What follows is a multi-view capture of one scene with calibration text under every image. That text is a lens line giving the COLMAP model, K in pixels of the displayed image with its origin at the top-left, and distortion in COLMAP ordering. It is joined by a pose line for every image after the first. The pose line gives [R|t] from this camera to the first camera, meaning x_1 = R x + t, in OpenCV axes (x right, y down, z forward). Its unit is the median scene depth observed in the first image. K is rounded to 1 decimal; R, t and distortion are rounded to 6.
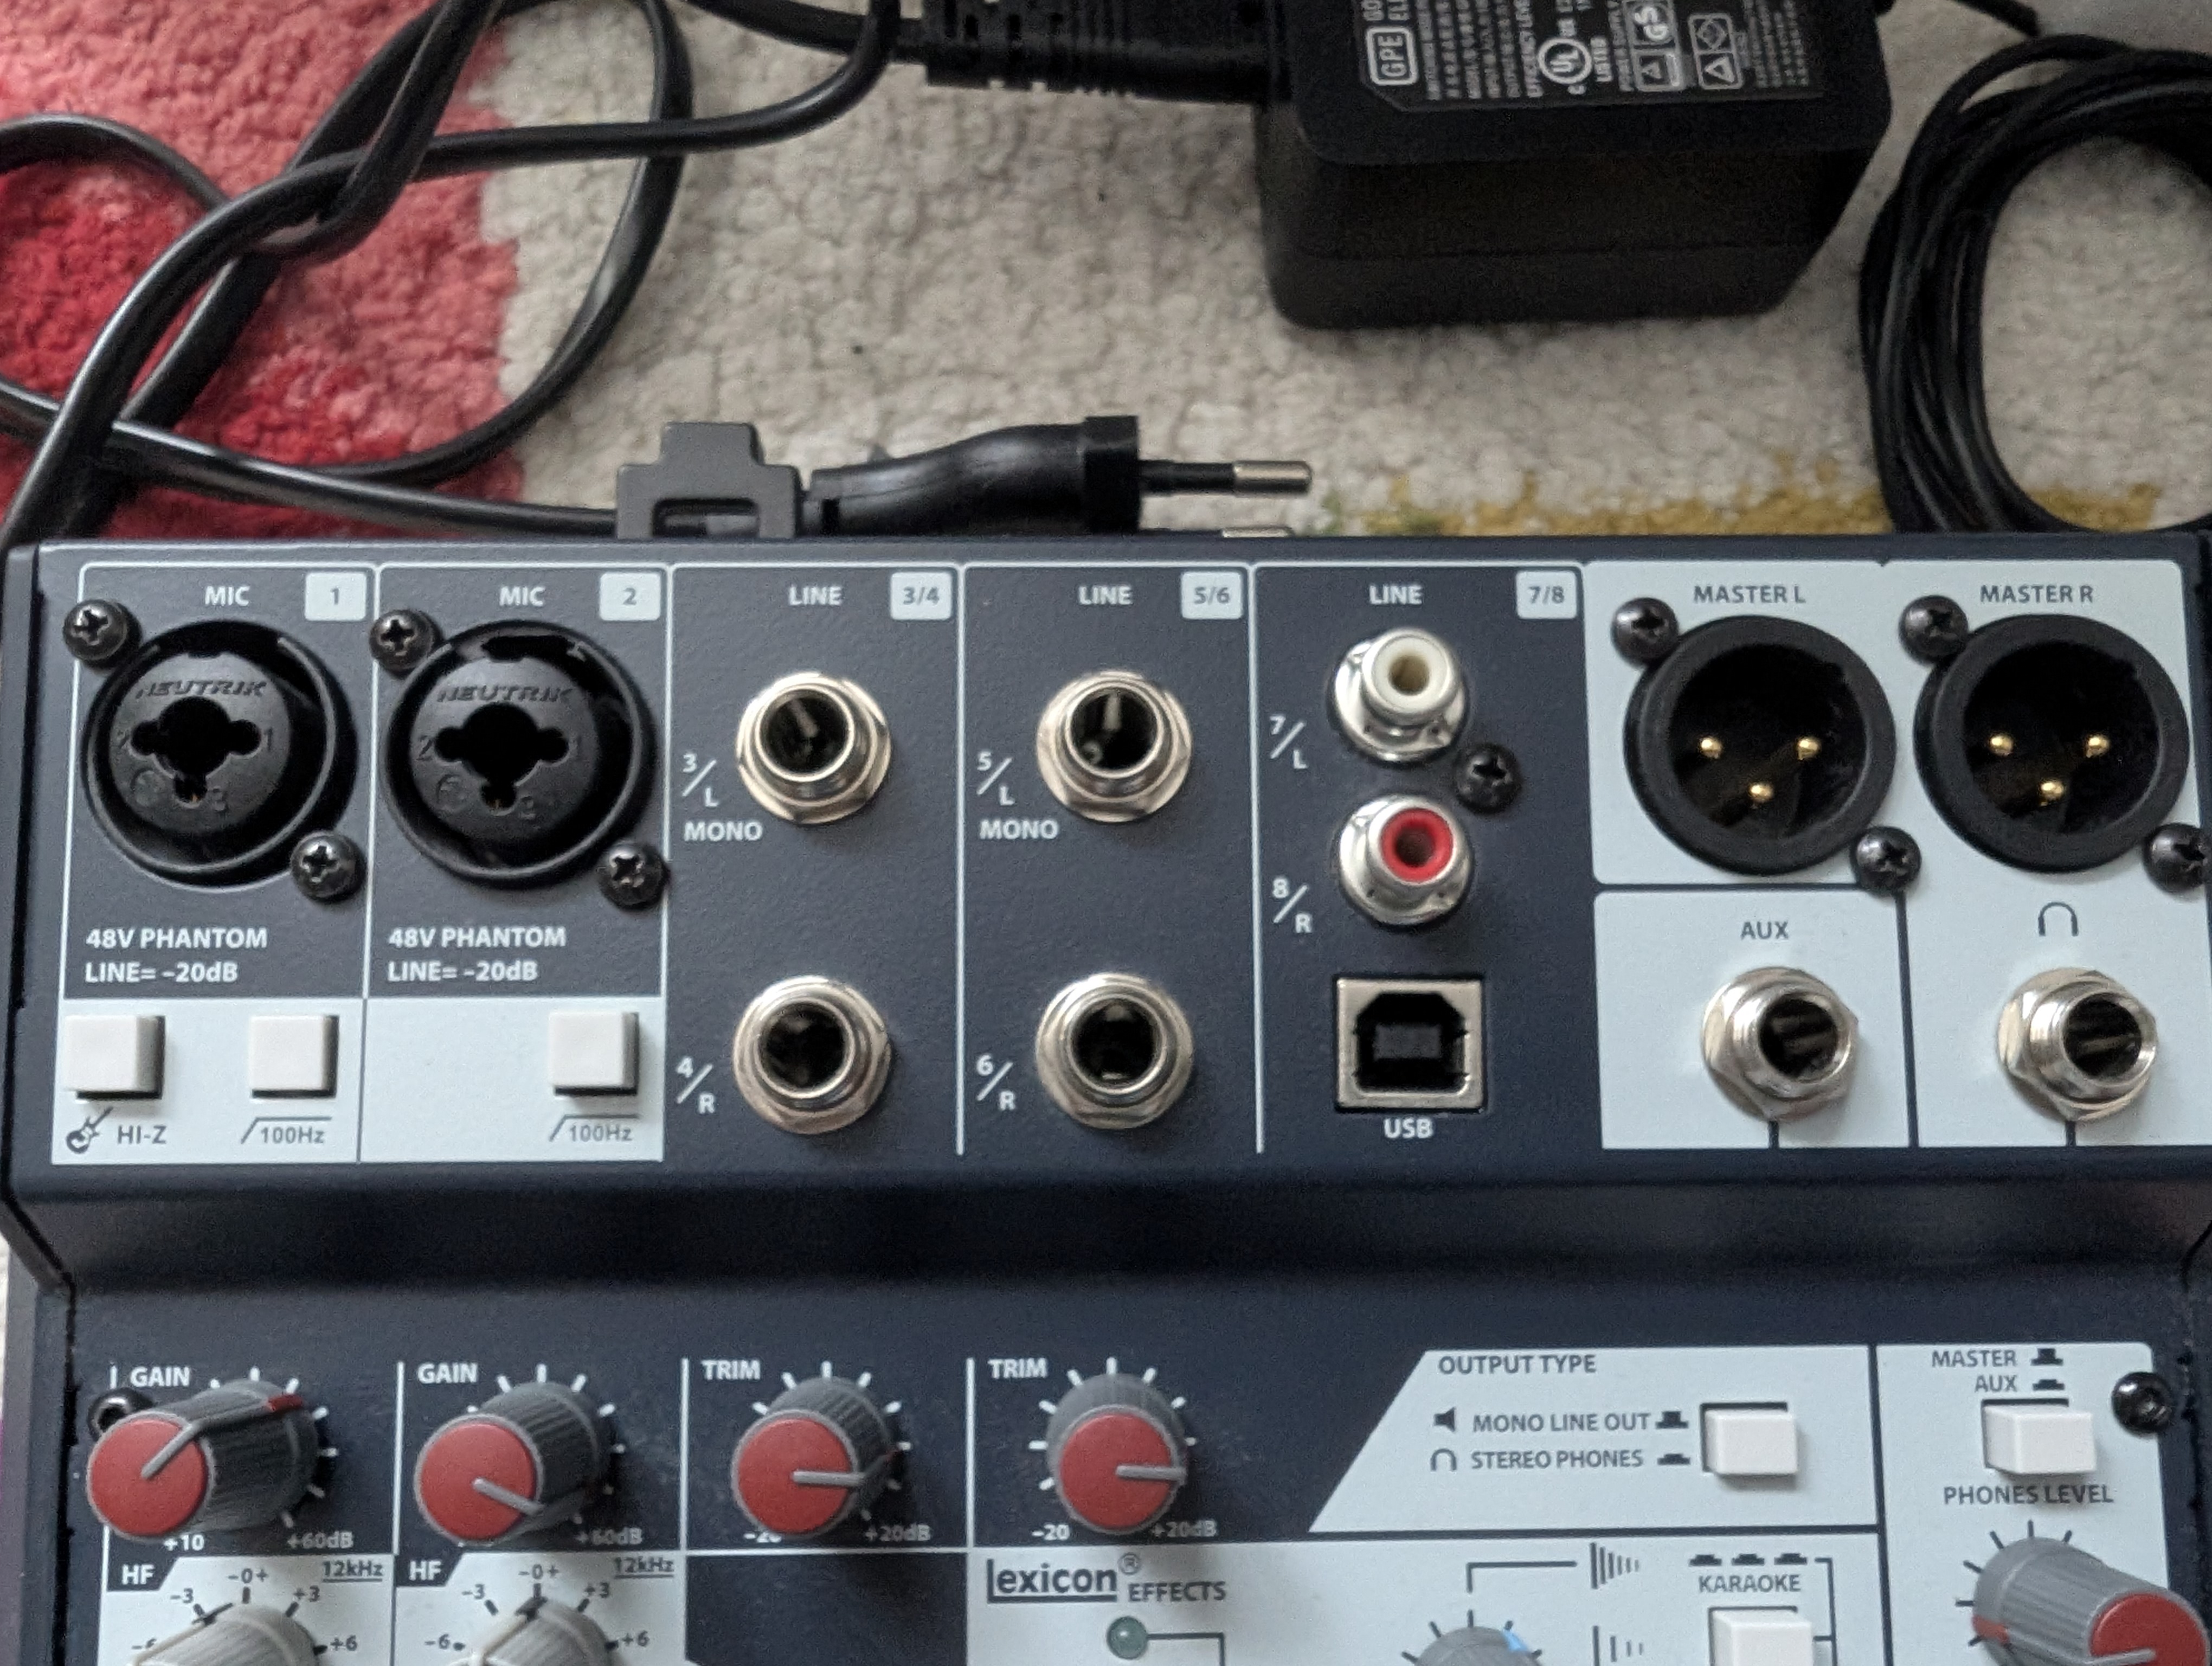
lens RADIAL K [[1286.1, 0, 1098.6], [0, 1286.1, 837.9], [0, 0, 1]] dist [0.008242, 0.002282]
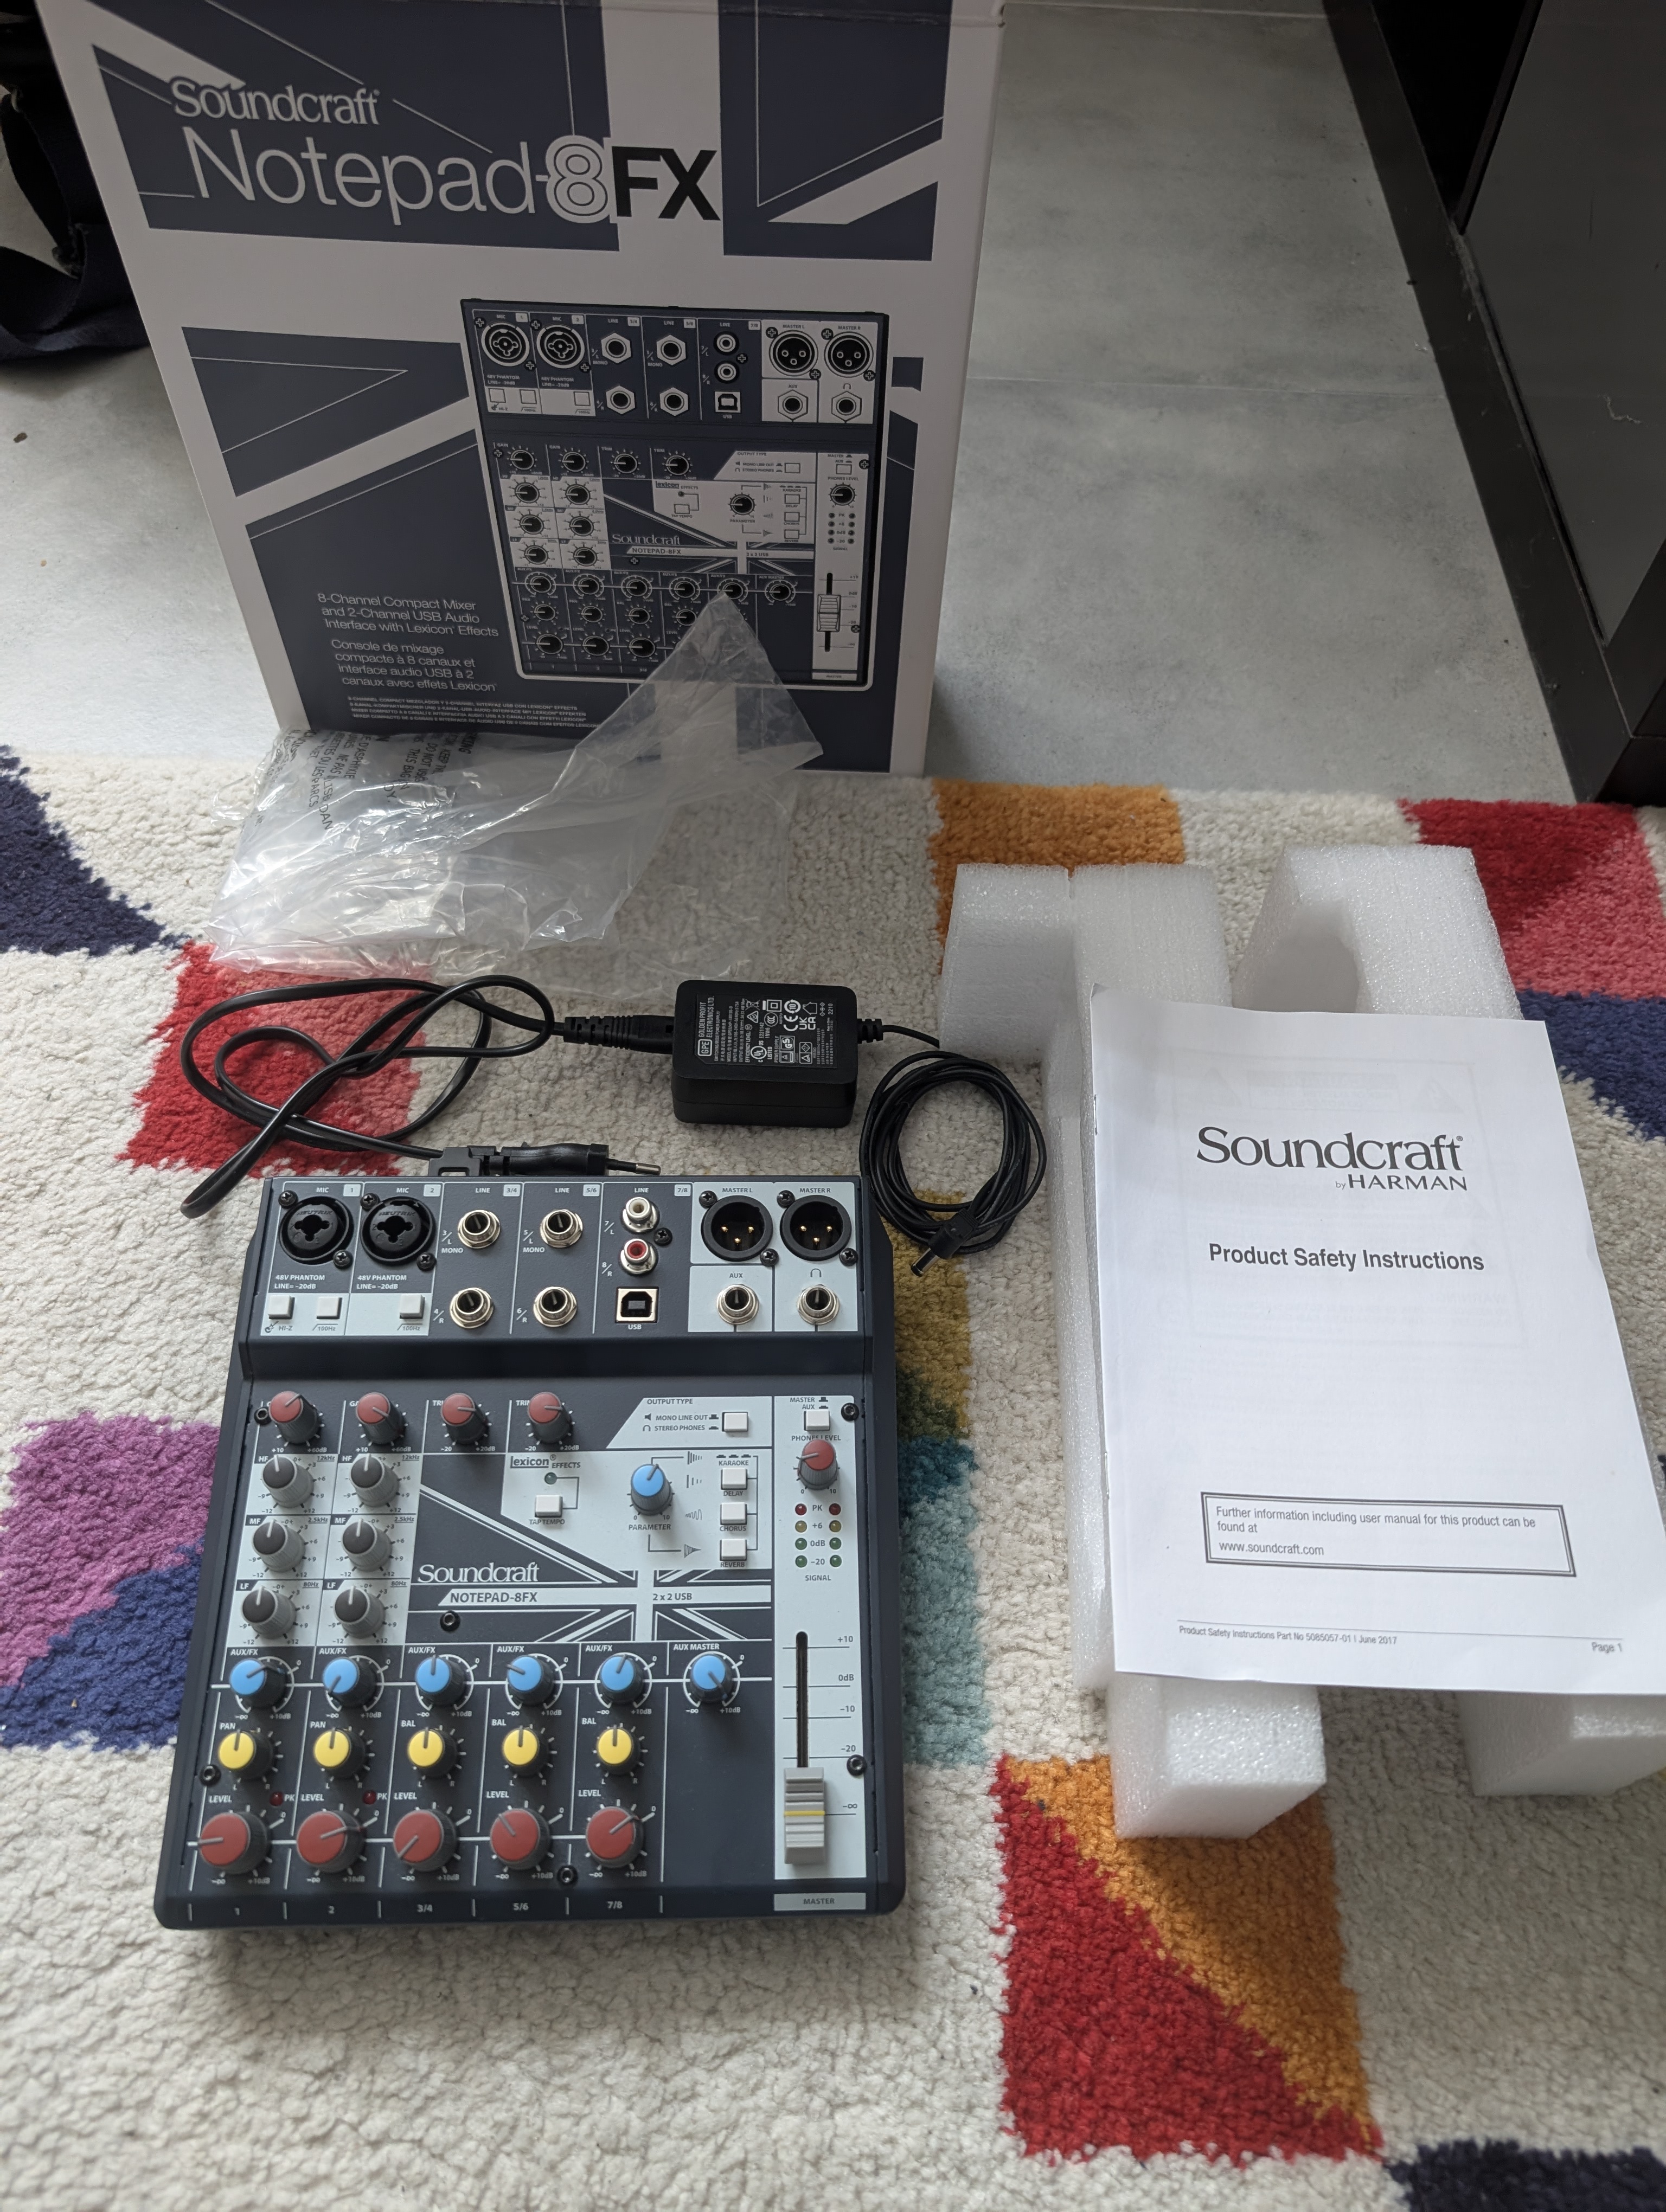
lens RADIAL K [[1692.3, 0, 829.6], [0, 1692.3, 1141.6], [0, 0, 1]] dist [0.000719, -0.010857]
pose [[0.999978, 0.002961, 0.005855, 0.743044], [-0.000545, 0.926763, -0.375646, 1.500372], [-0.006539, 0.375635, 0.926745, -3.541715]]
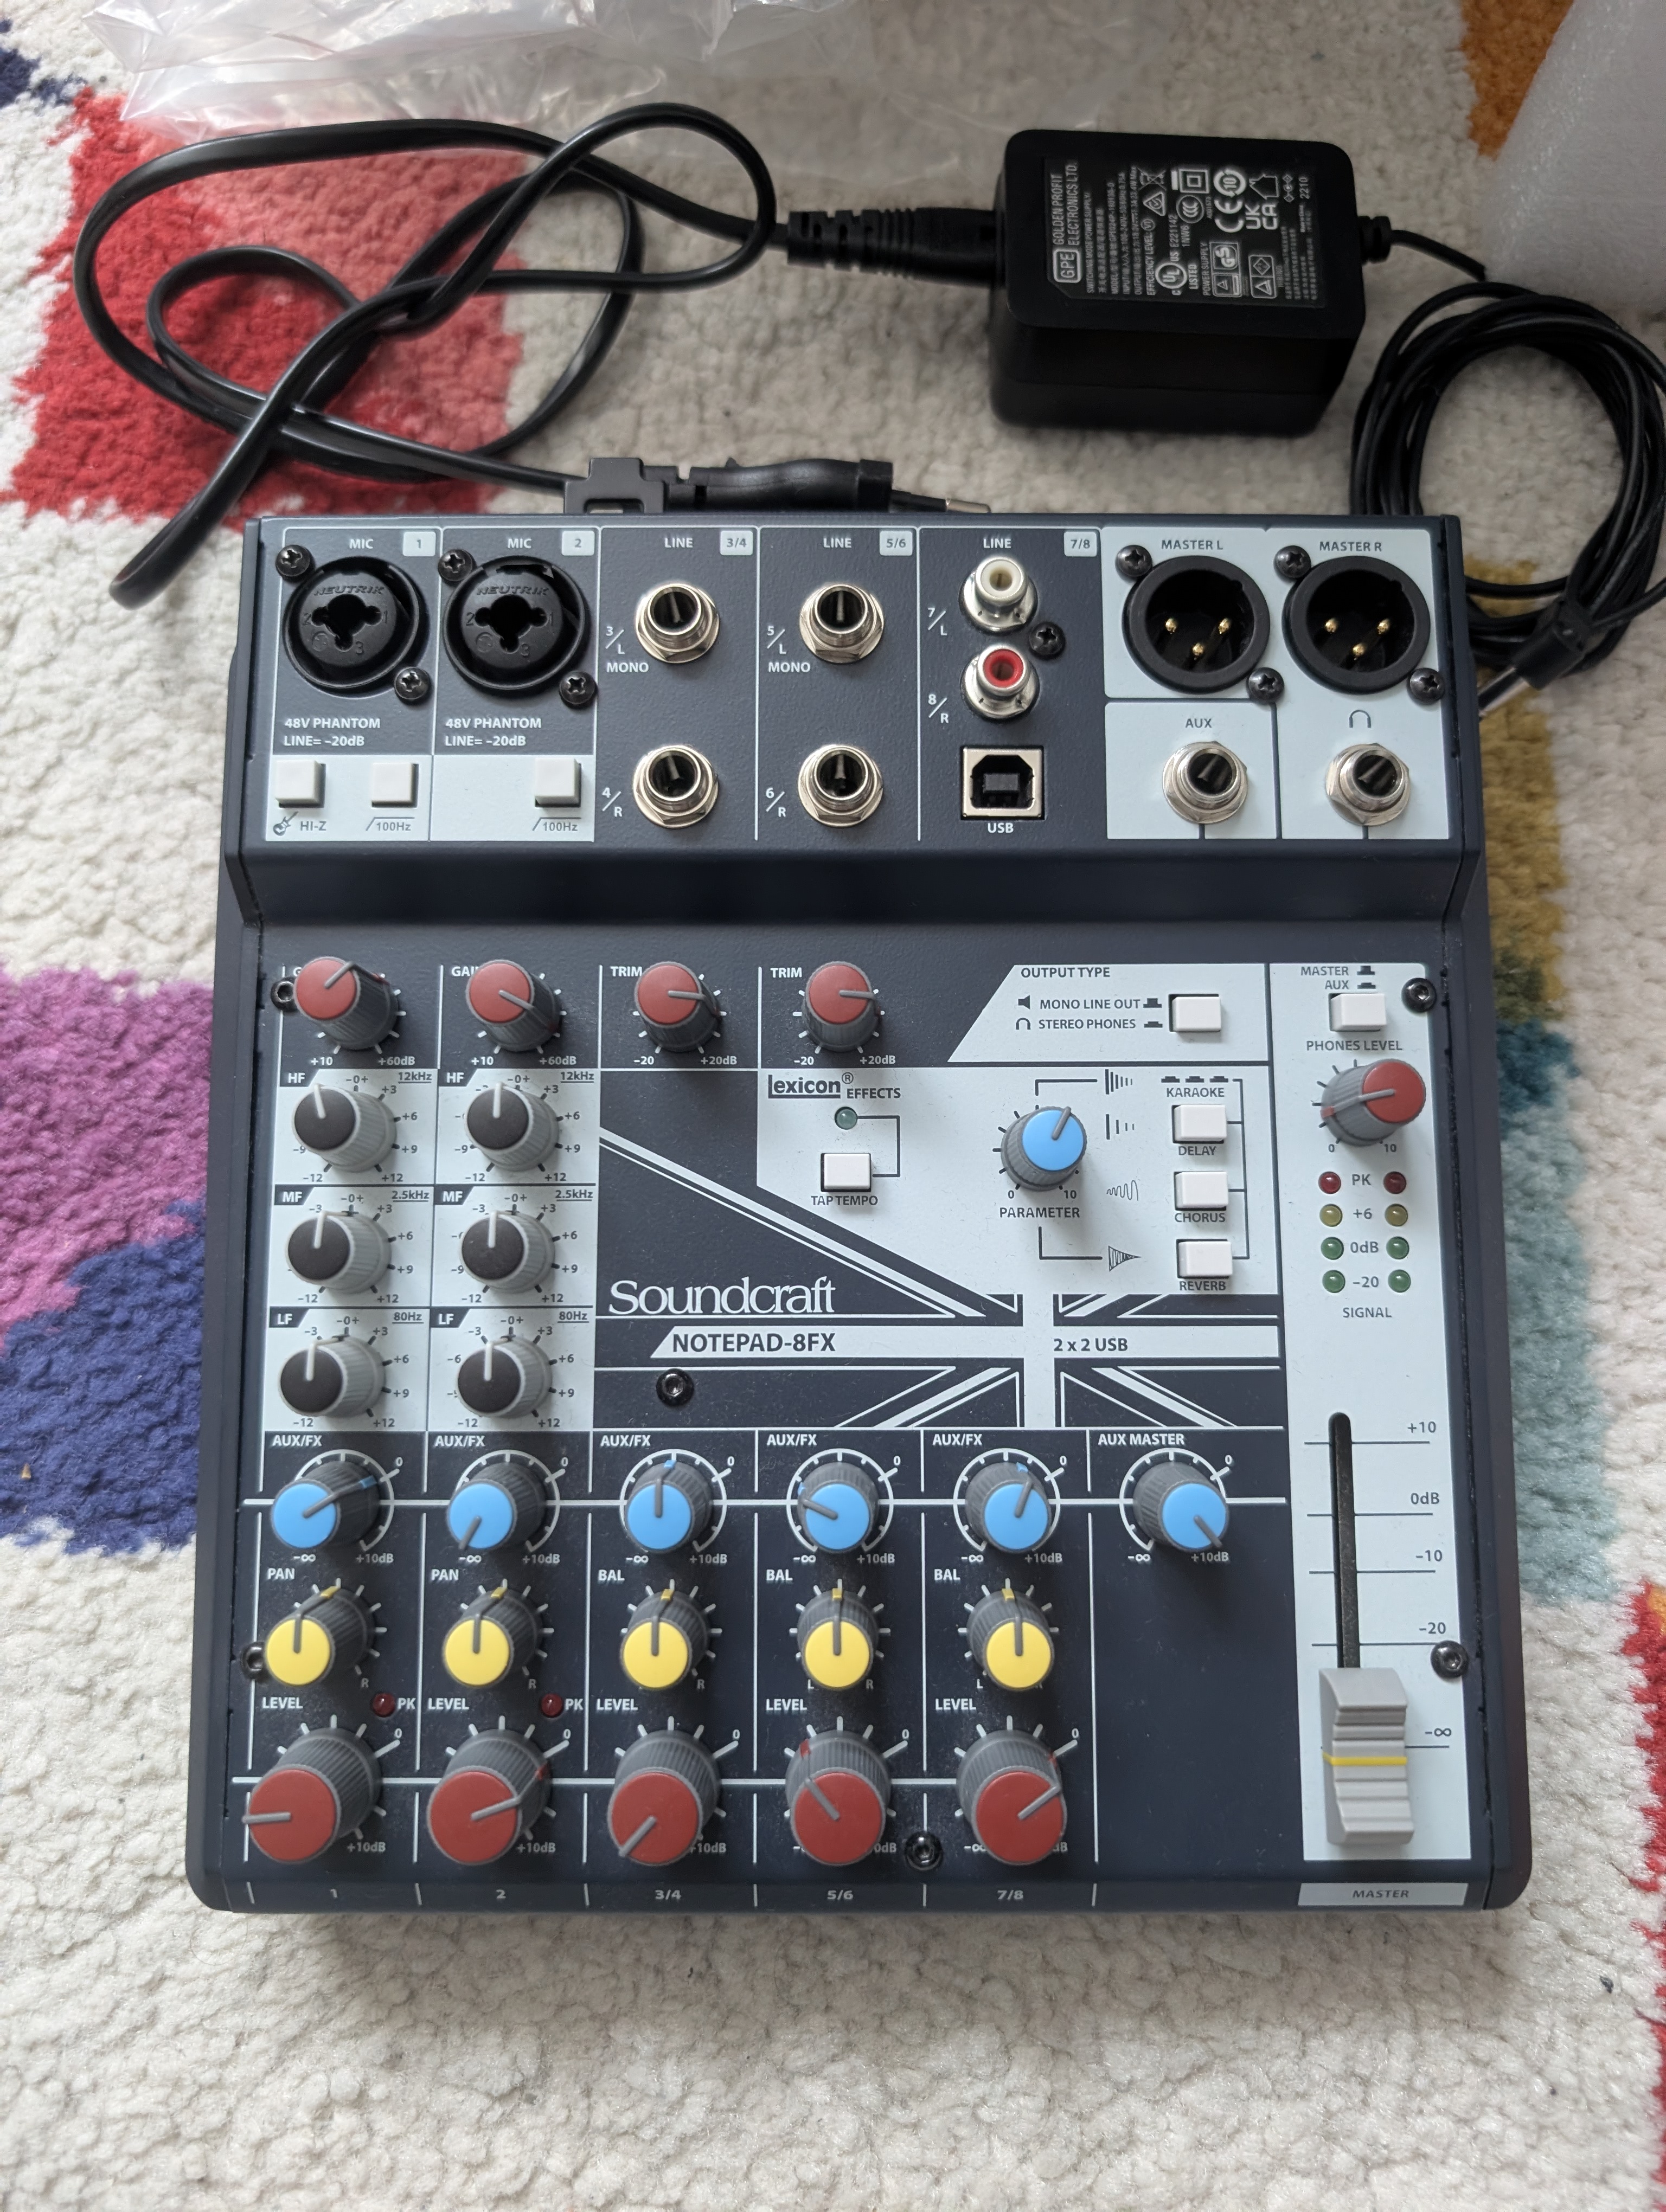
lens RADIAL K [[1559.1, 0, 833.0], [0, 1559.1, 1106.0], [0, 0, 1]] dist [-0.010874, -0.007651]
pose [[0.999891, 0.006542, -0.013235, 0.033594], [-0.007158, 0.998867, -0.047053, 0.717851], [0.012912, 0.047142, 0.998805, -1.173077]]
